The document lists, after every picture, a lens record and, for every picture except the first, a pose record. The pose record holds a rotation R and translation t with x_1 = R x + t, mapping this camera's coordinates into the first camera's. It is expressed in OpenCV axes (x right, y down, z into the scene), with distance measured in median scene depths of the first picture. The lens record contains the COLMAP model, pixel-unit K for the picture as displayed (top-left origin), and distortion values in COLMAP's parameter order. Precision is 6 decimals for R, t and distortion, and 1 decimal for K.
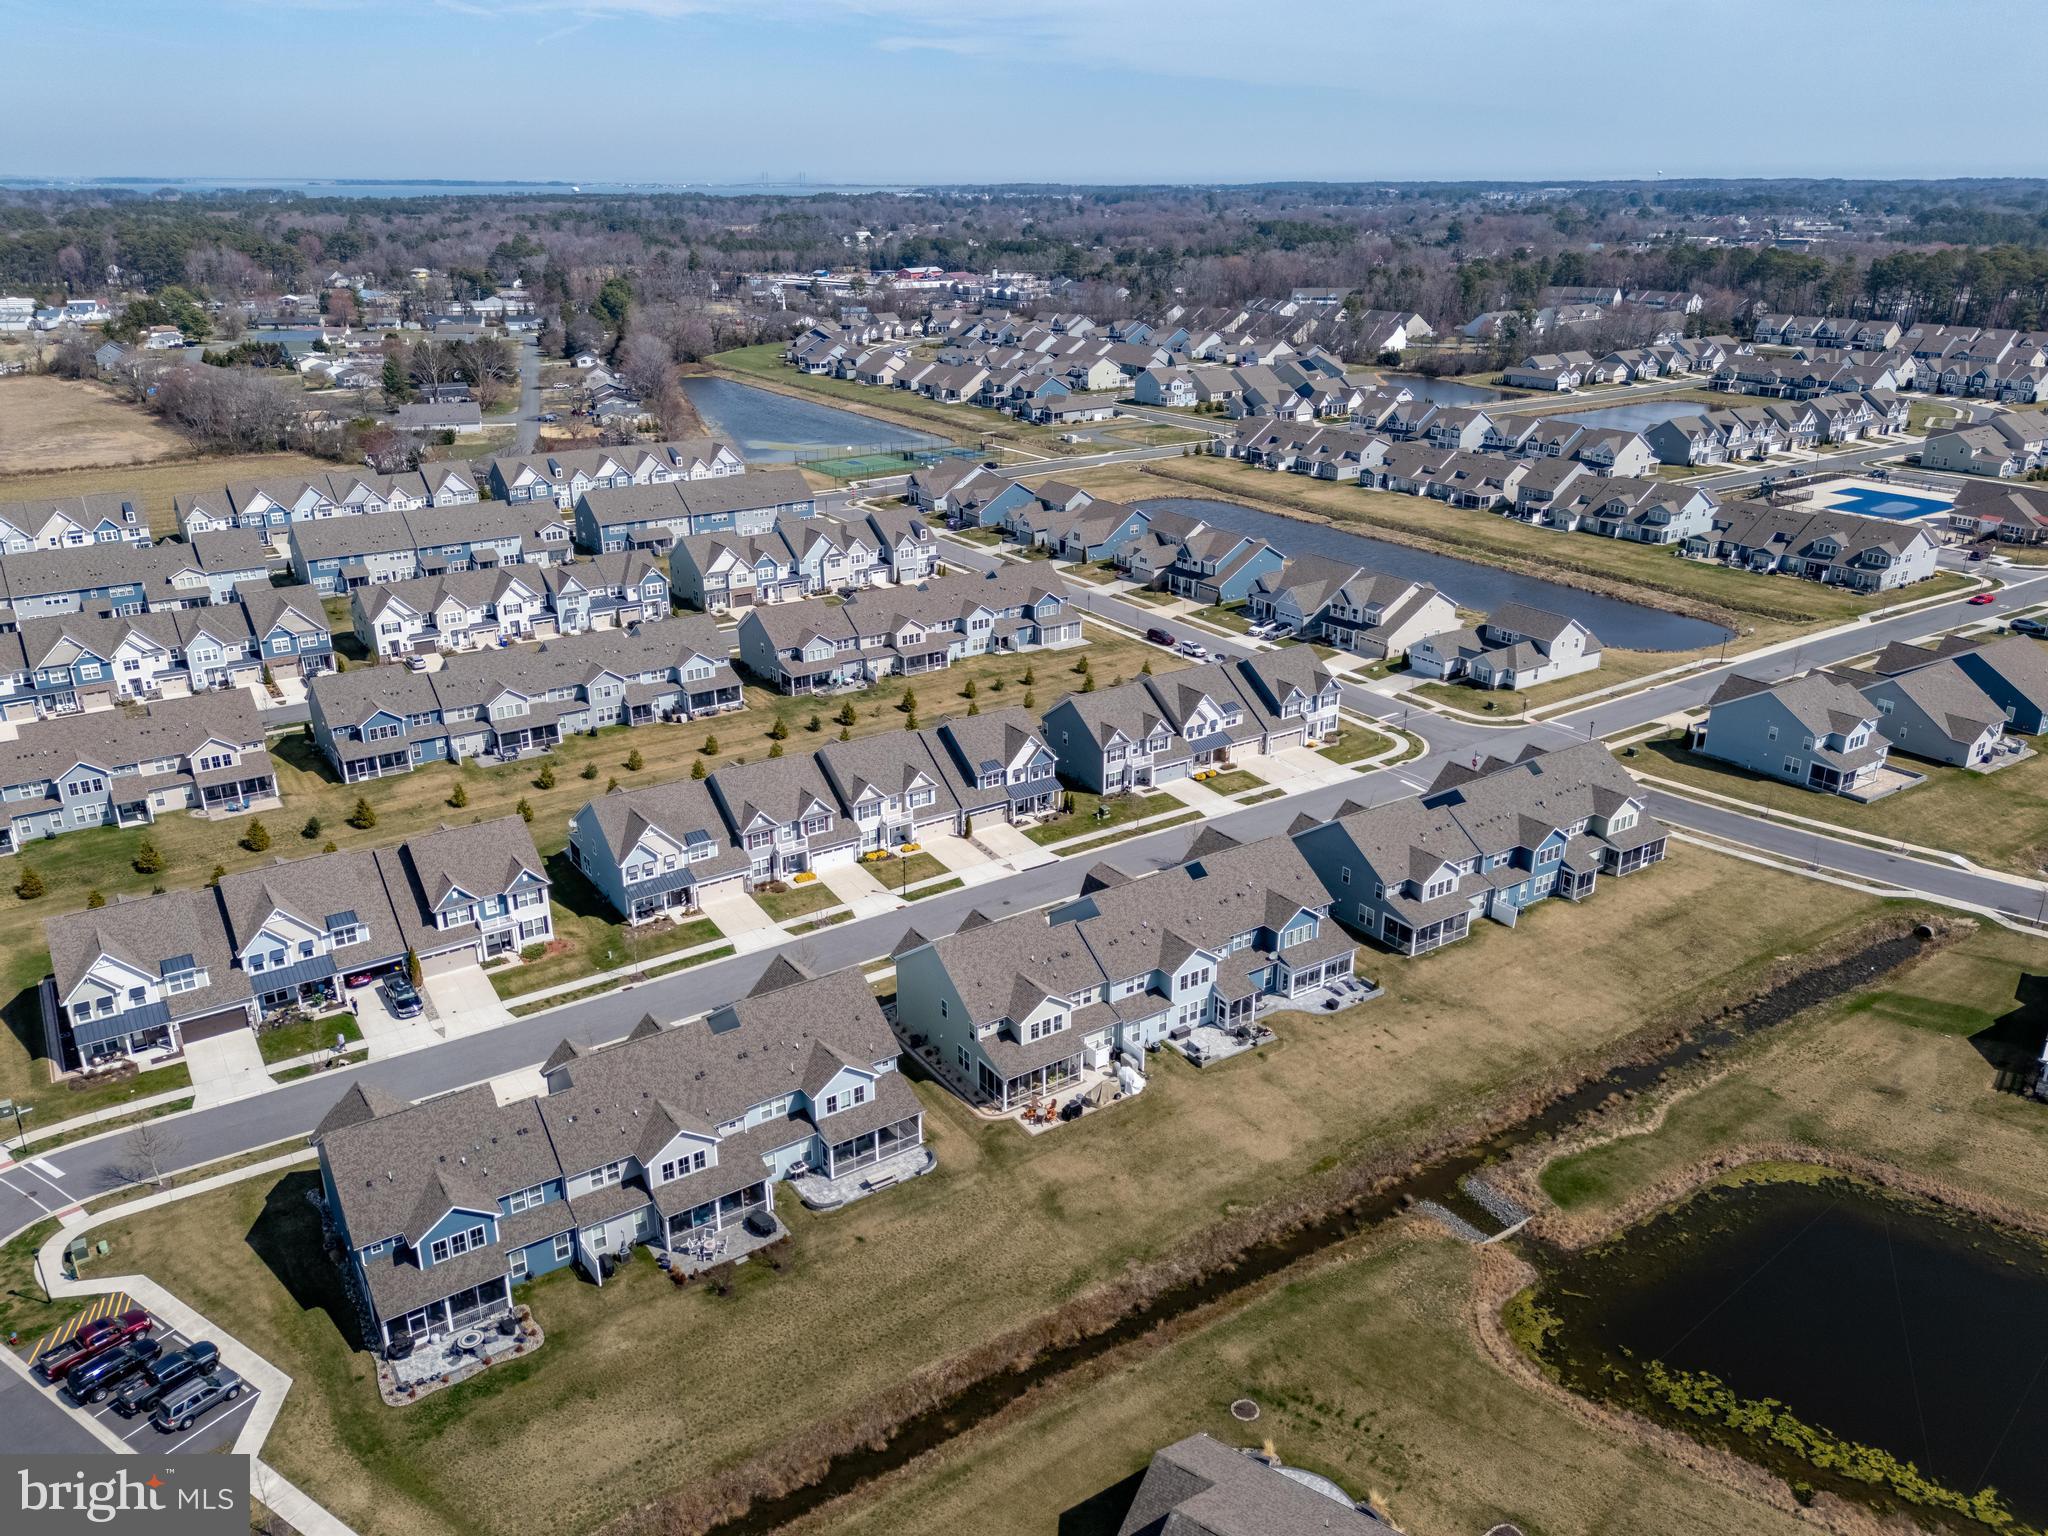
lens RADIAL K [[1509.0, 0, 1026.9], [0, 1509.0, 773.0], [0, 0, 1]] dist [0.069636, -0.064157]
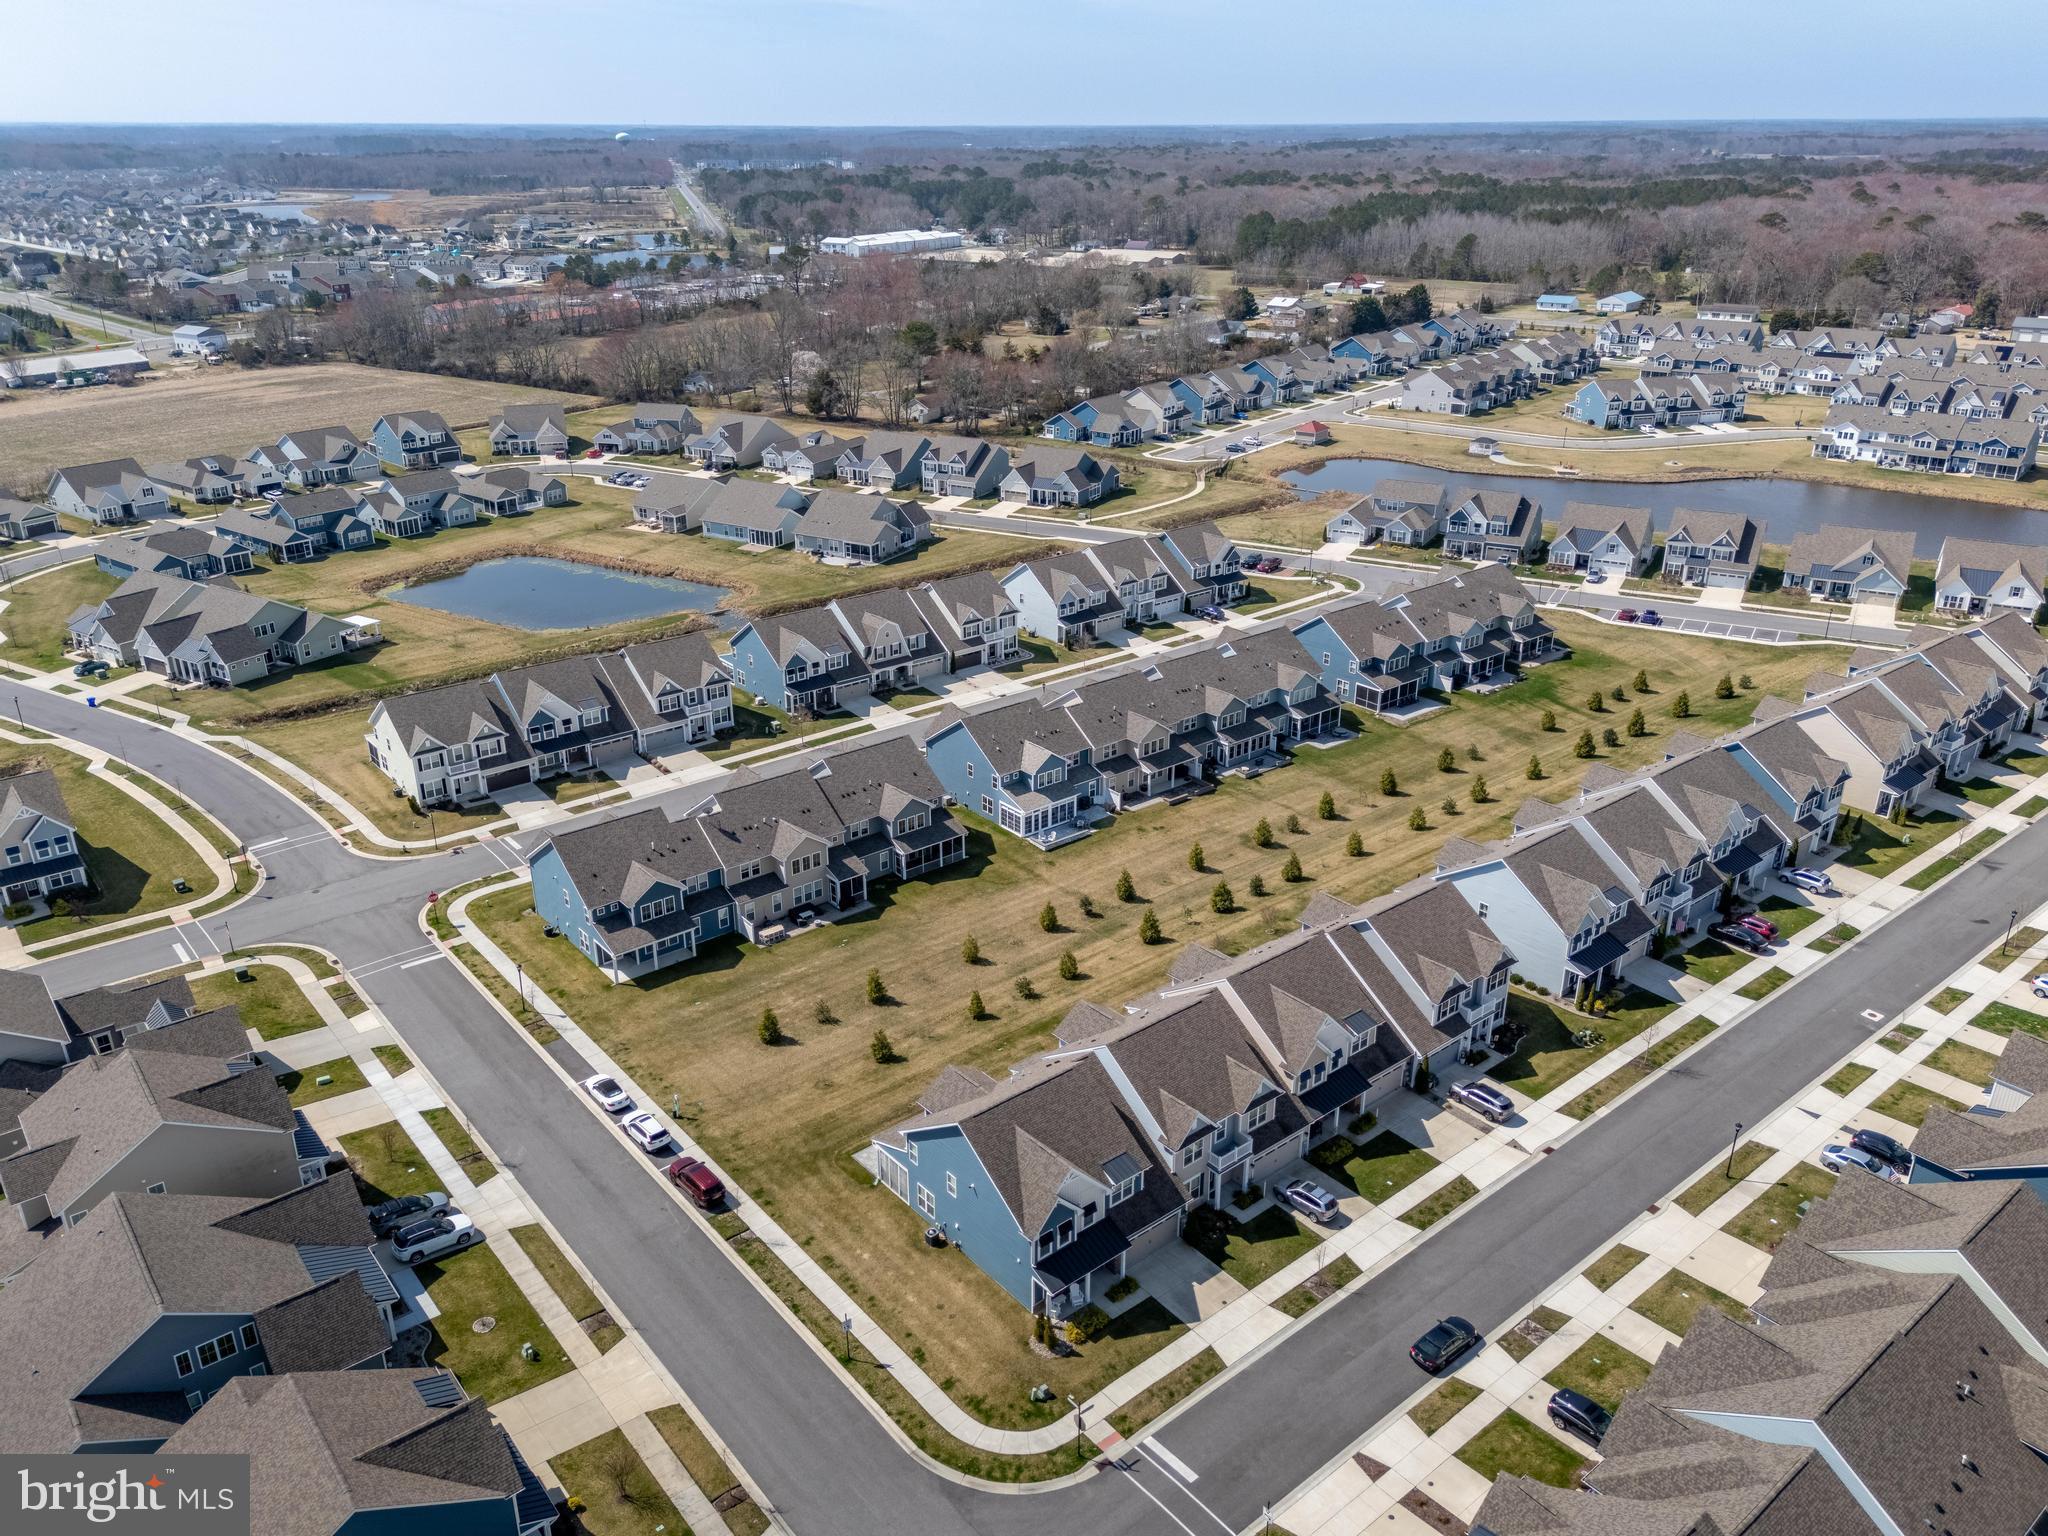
lens RADIAL K [[1509.0, 0, 1022.6], [0, 1509.0, 779.8], [0, 0, 1]] dist [0.069636, -0.064157]
pose [[-0.996051, 0.038234, -0.080133, 0.031345], [-0.029459, 0.709087, 0.704505, -0.614820], [0.083758, 0.704084, -0.705160, 1.550534]]
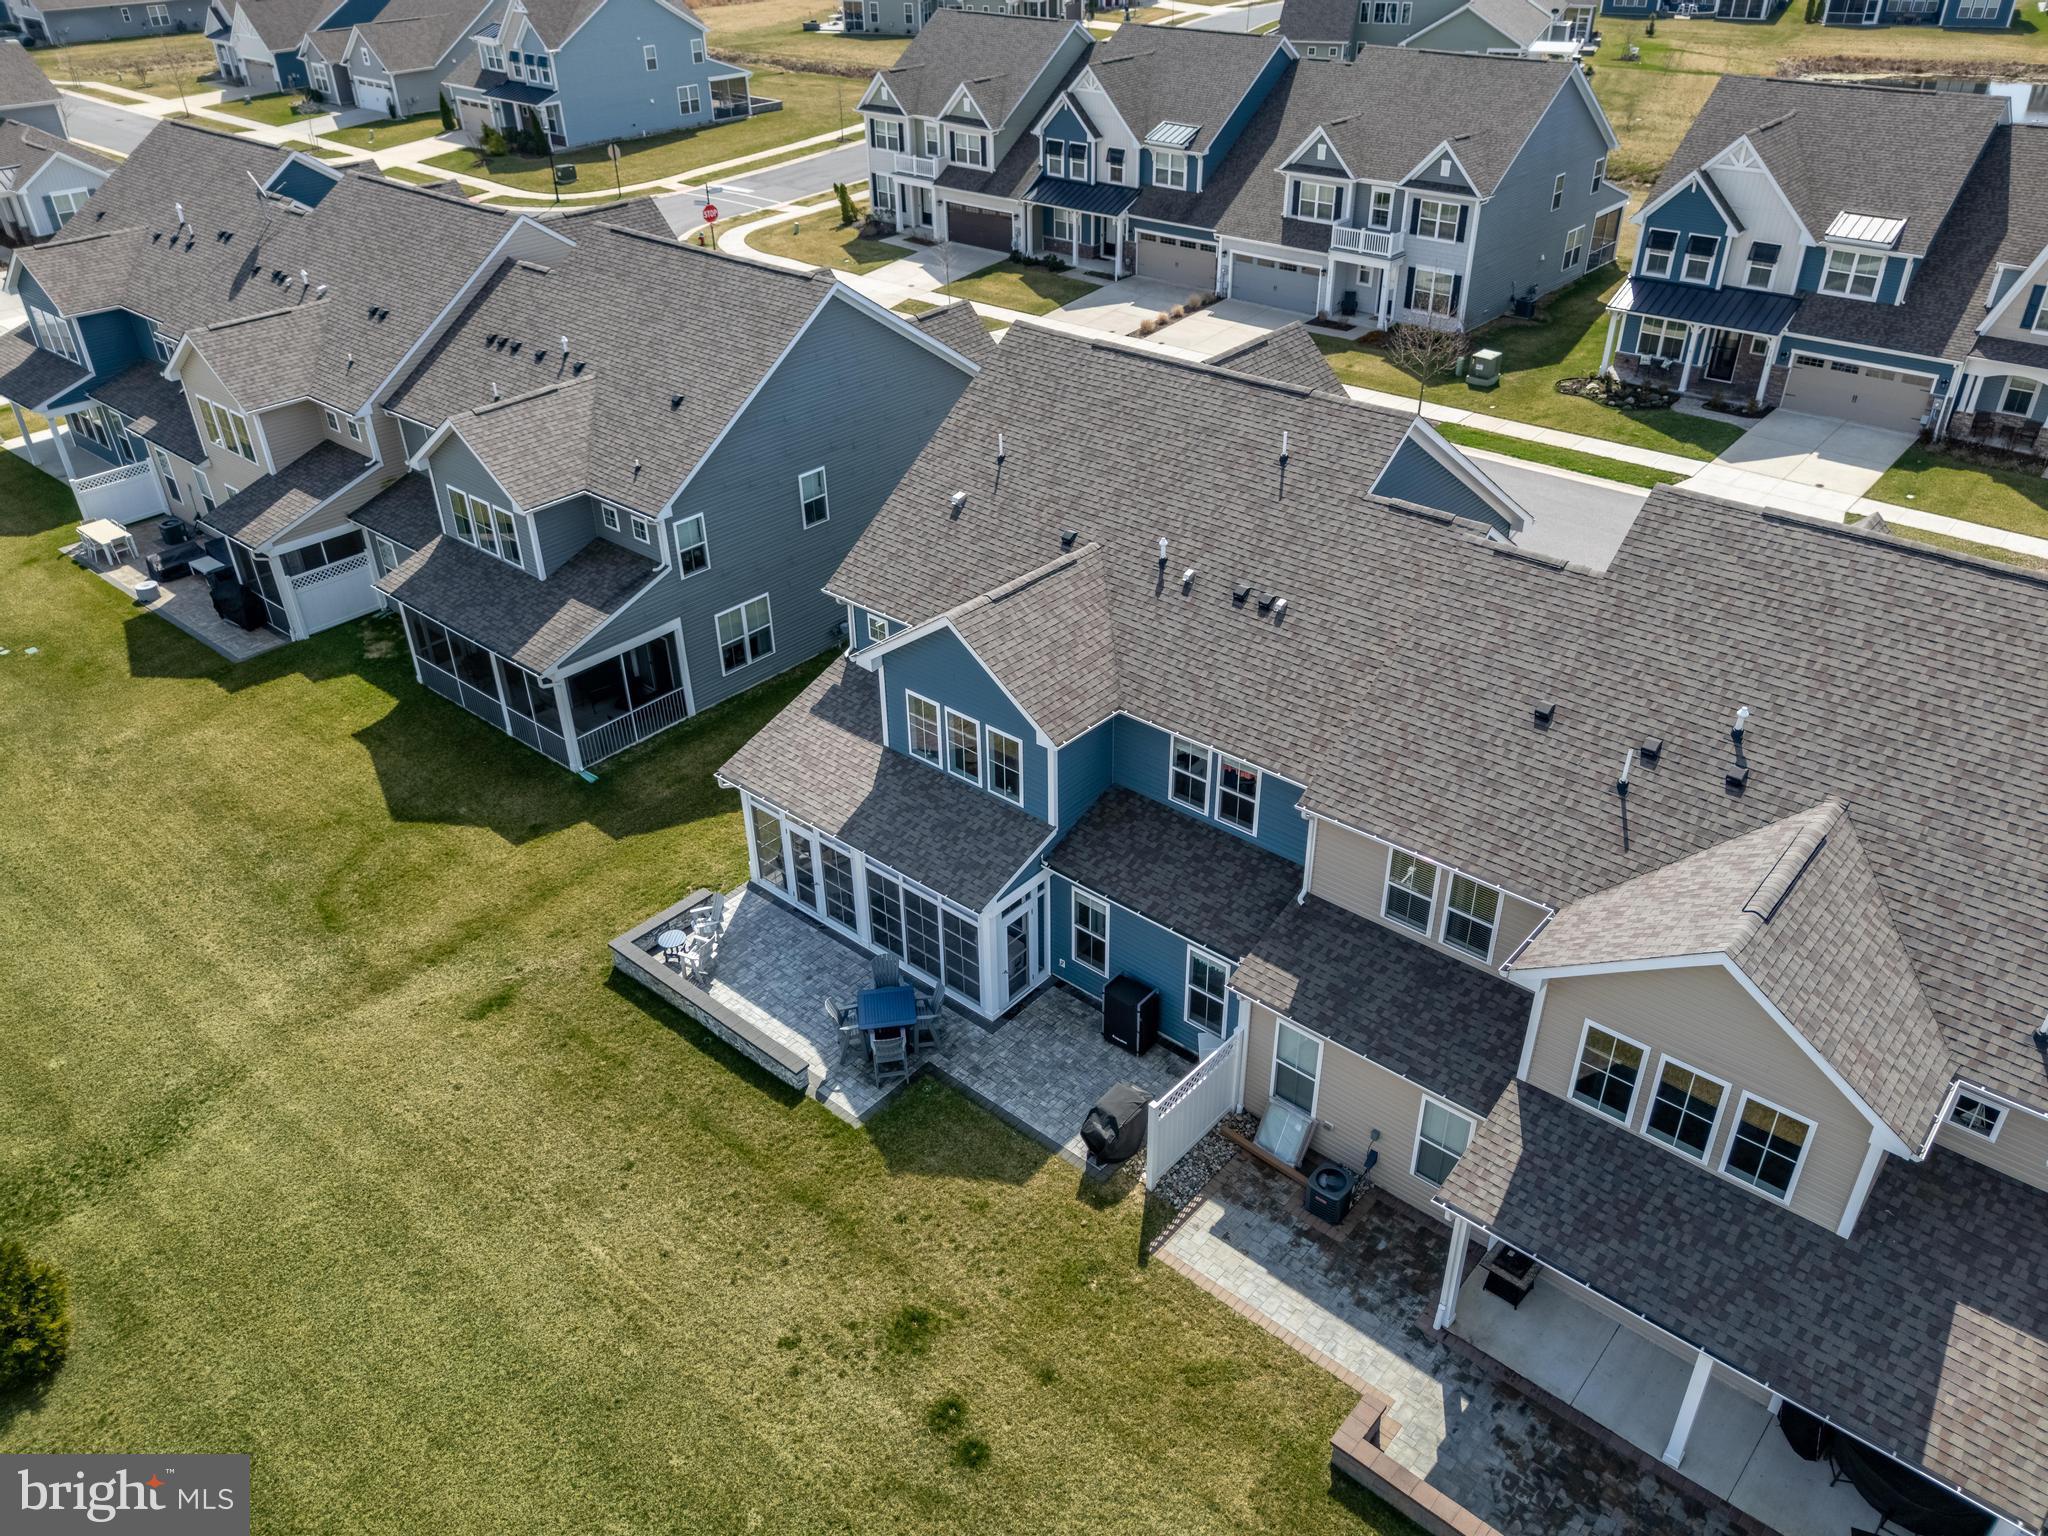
lens RADIAL K [[1509.0, 0, 1026.0], [0, 1509.0, 775.1], [0, 0, 1]] dist [0.069636, -0.064157]
pose [[-0.254062, -0.516024, 0.818029, -0.185998], [0.370822, 0.729178, 0.575144, -0.107892], [-0.893277, 0.449465, 0.006097, 0.949020]]
